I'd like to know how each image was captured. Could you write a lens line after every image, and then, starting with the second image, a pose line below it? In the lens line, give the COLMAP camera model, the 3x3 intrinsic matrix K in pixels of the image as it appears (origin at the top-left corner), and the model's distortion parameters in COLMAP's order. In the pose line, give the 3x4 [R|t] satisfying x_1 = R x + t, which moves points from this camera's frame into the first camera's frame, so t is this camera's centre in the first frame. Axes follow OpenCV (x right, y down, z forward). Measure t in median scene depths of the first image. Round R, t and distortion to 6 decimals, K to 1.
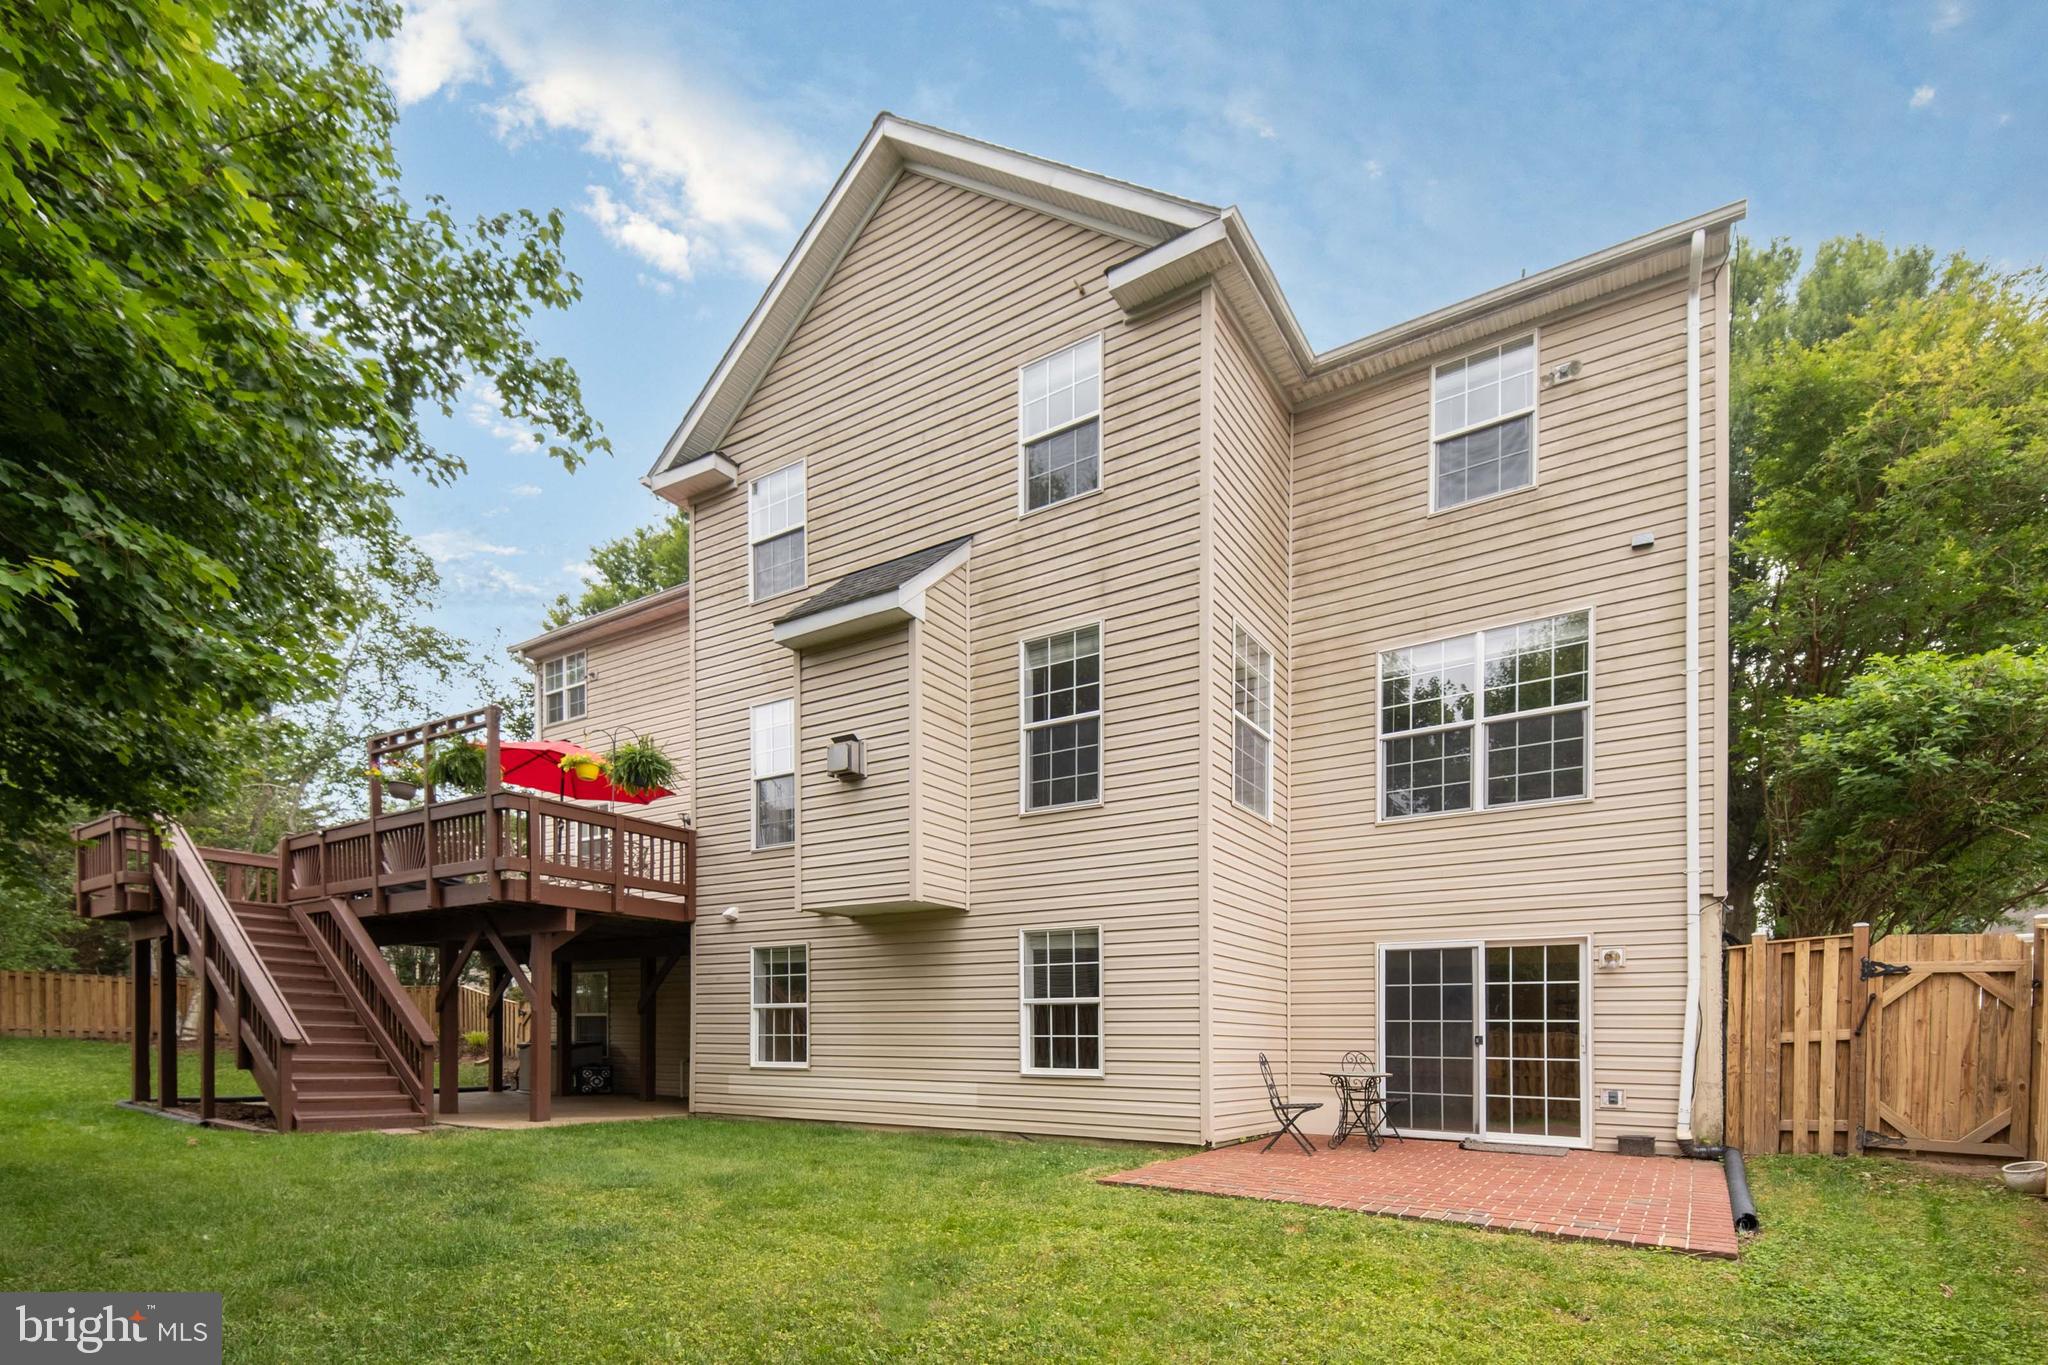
lens RADIAL K [[747.0, 0, 1021.7], [0, 747.0, 598.7], [0, 0, 1]] dist [-0.013908, 0.005392]
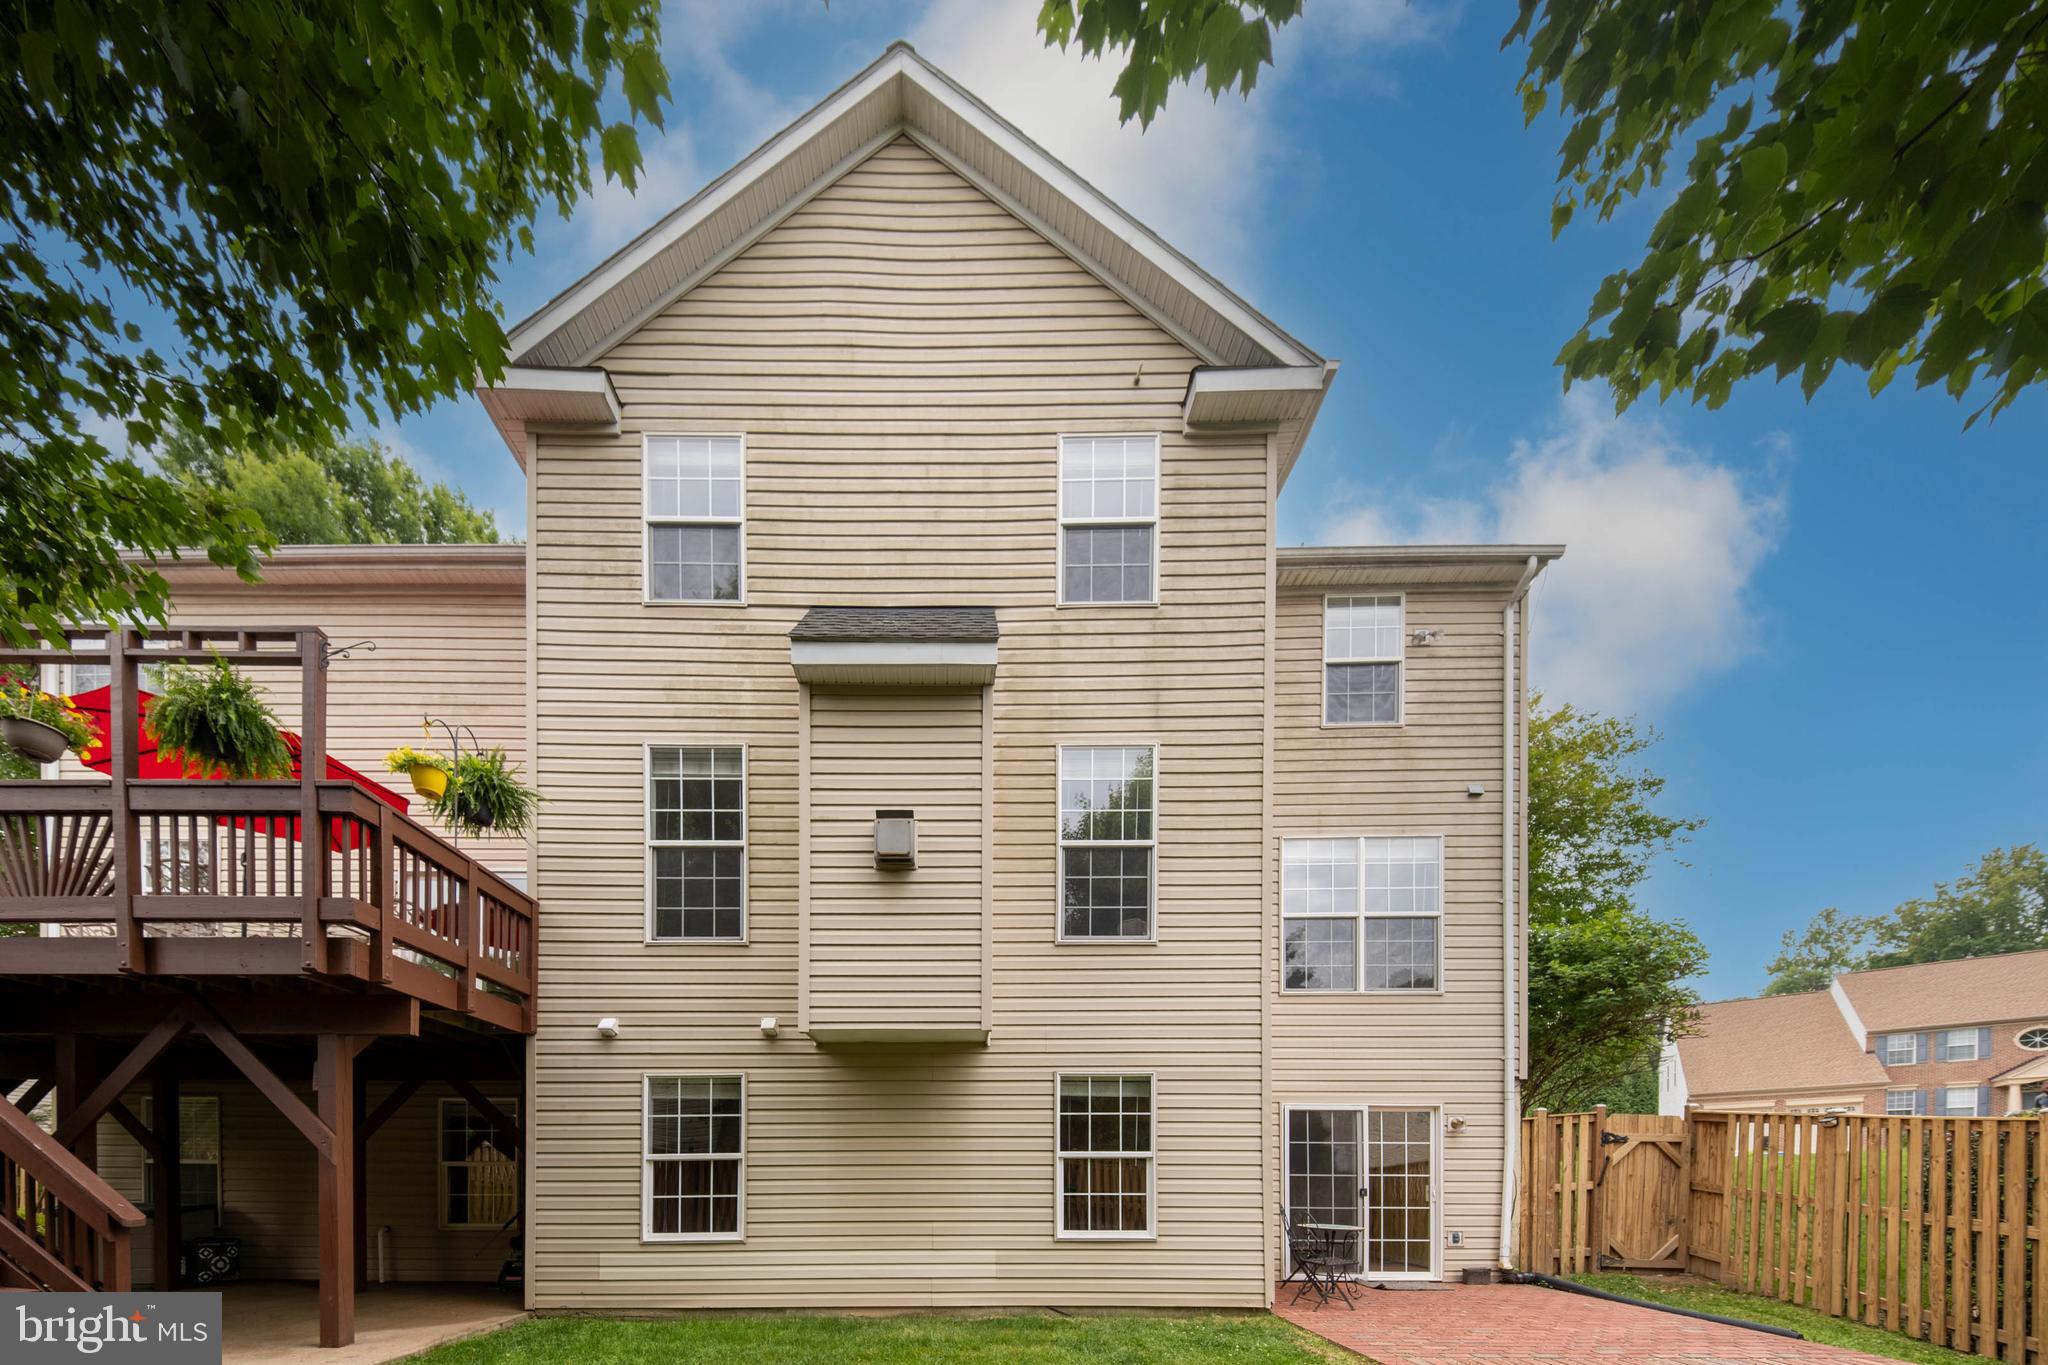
lens RADIAL K [[750.1, 0, 1026.1], [0, 750.1, 806.1], [0, 0, 1]] dist [0.013945, -0.011085]
pose [[0.877865, 0.207733, 0.431509, -0.439941], [-0.239049, 0.970822, 0.018959, 0.131074], [-0.414980, -0.119795, 0.901910, 0.256986]]
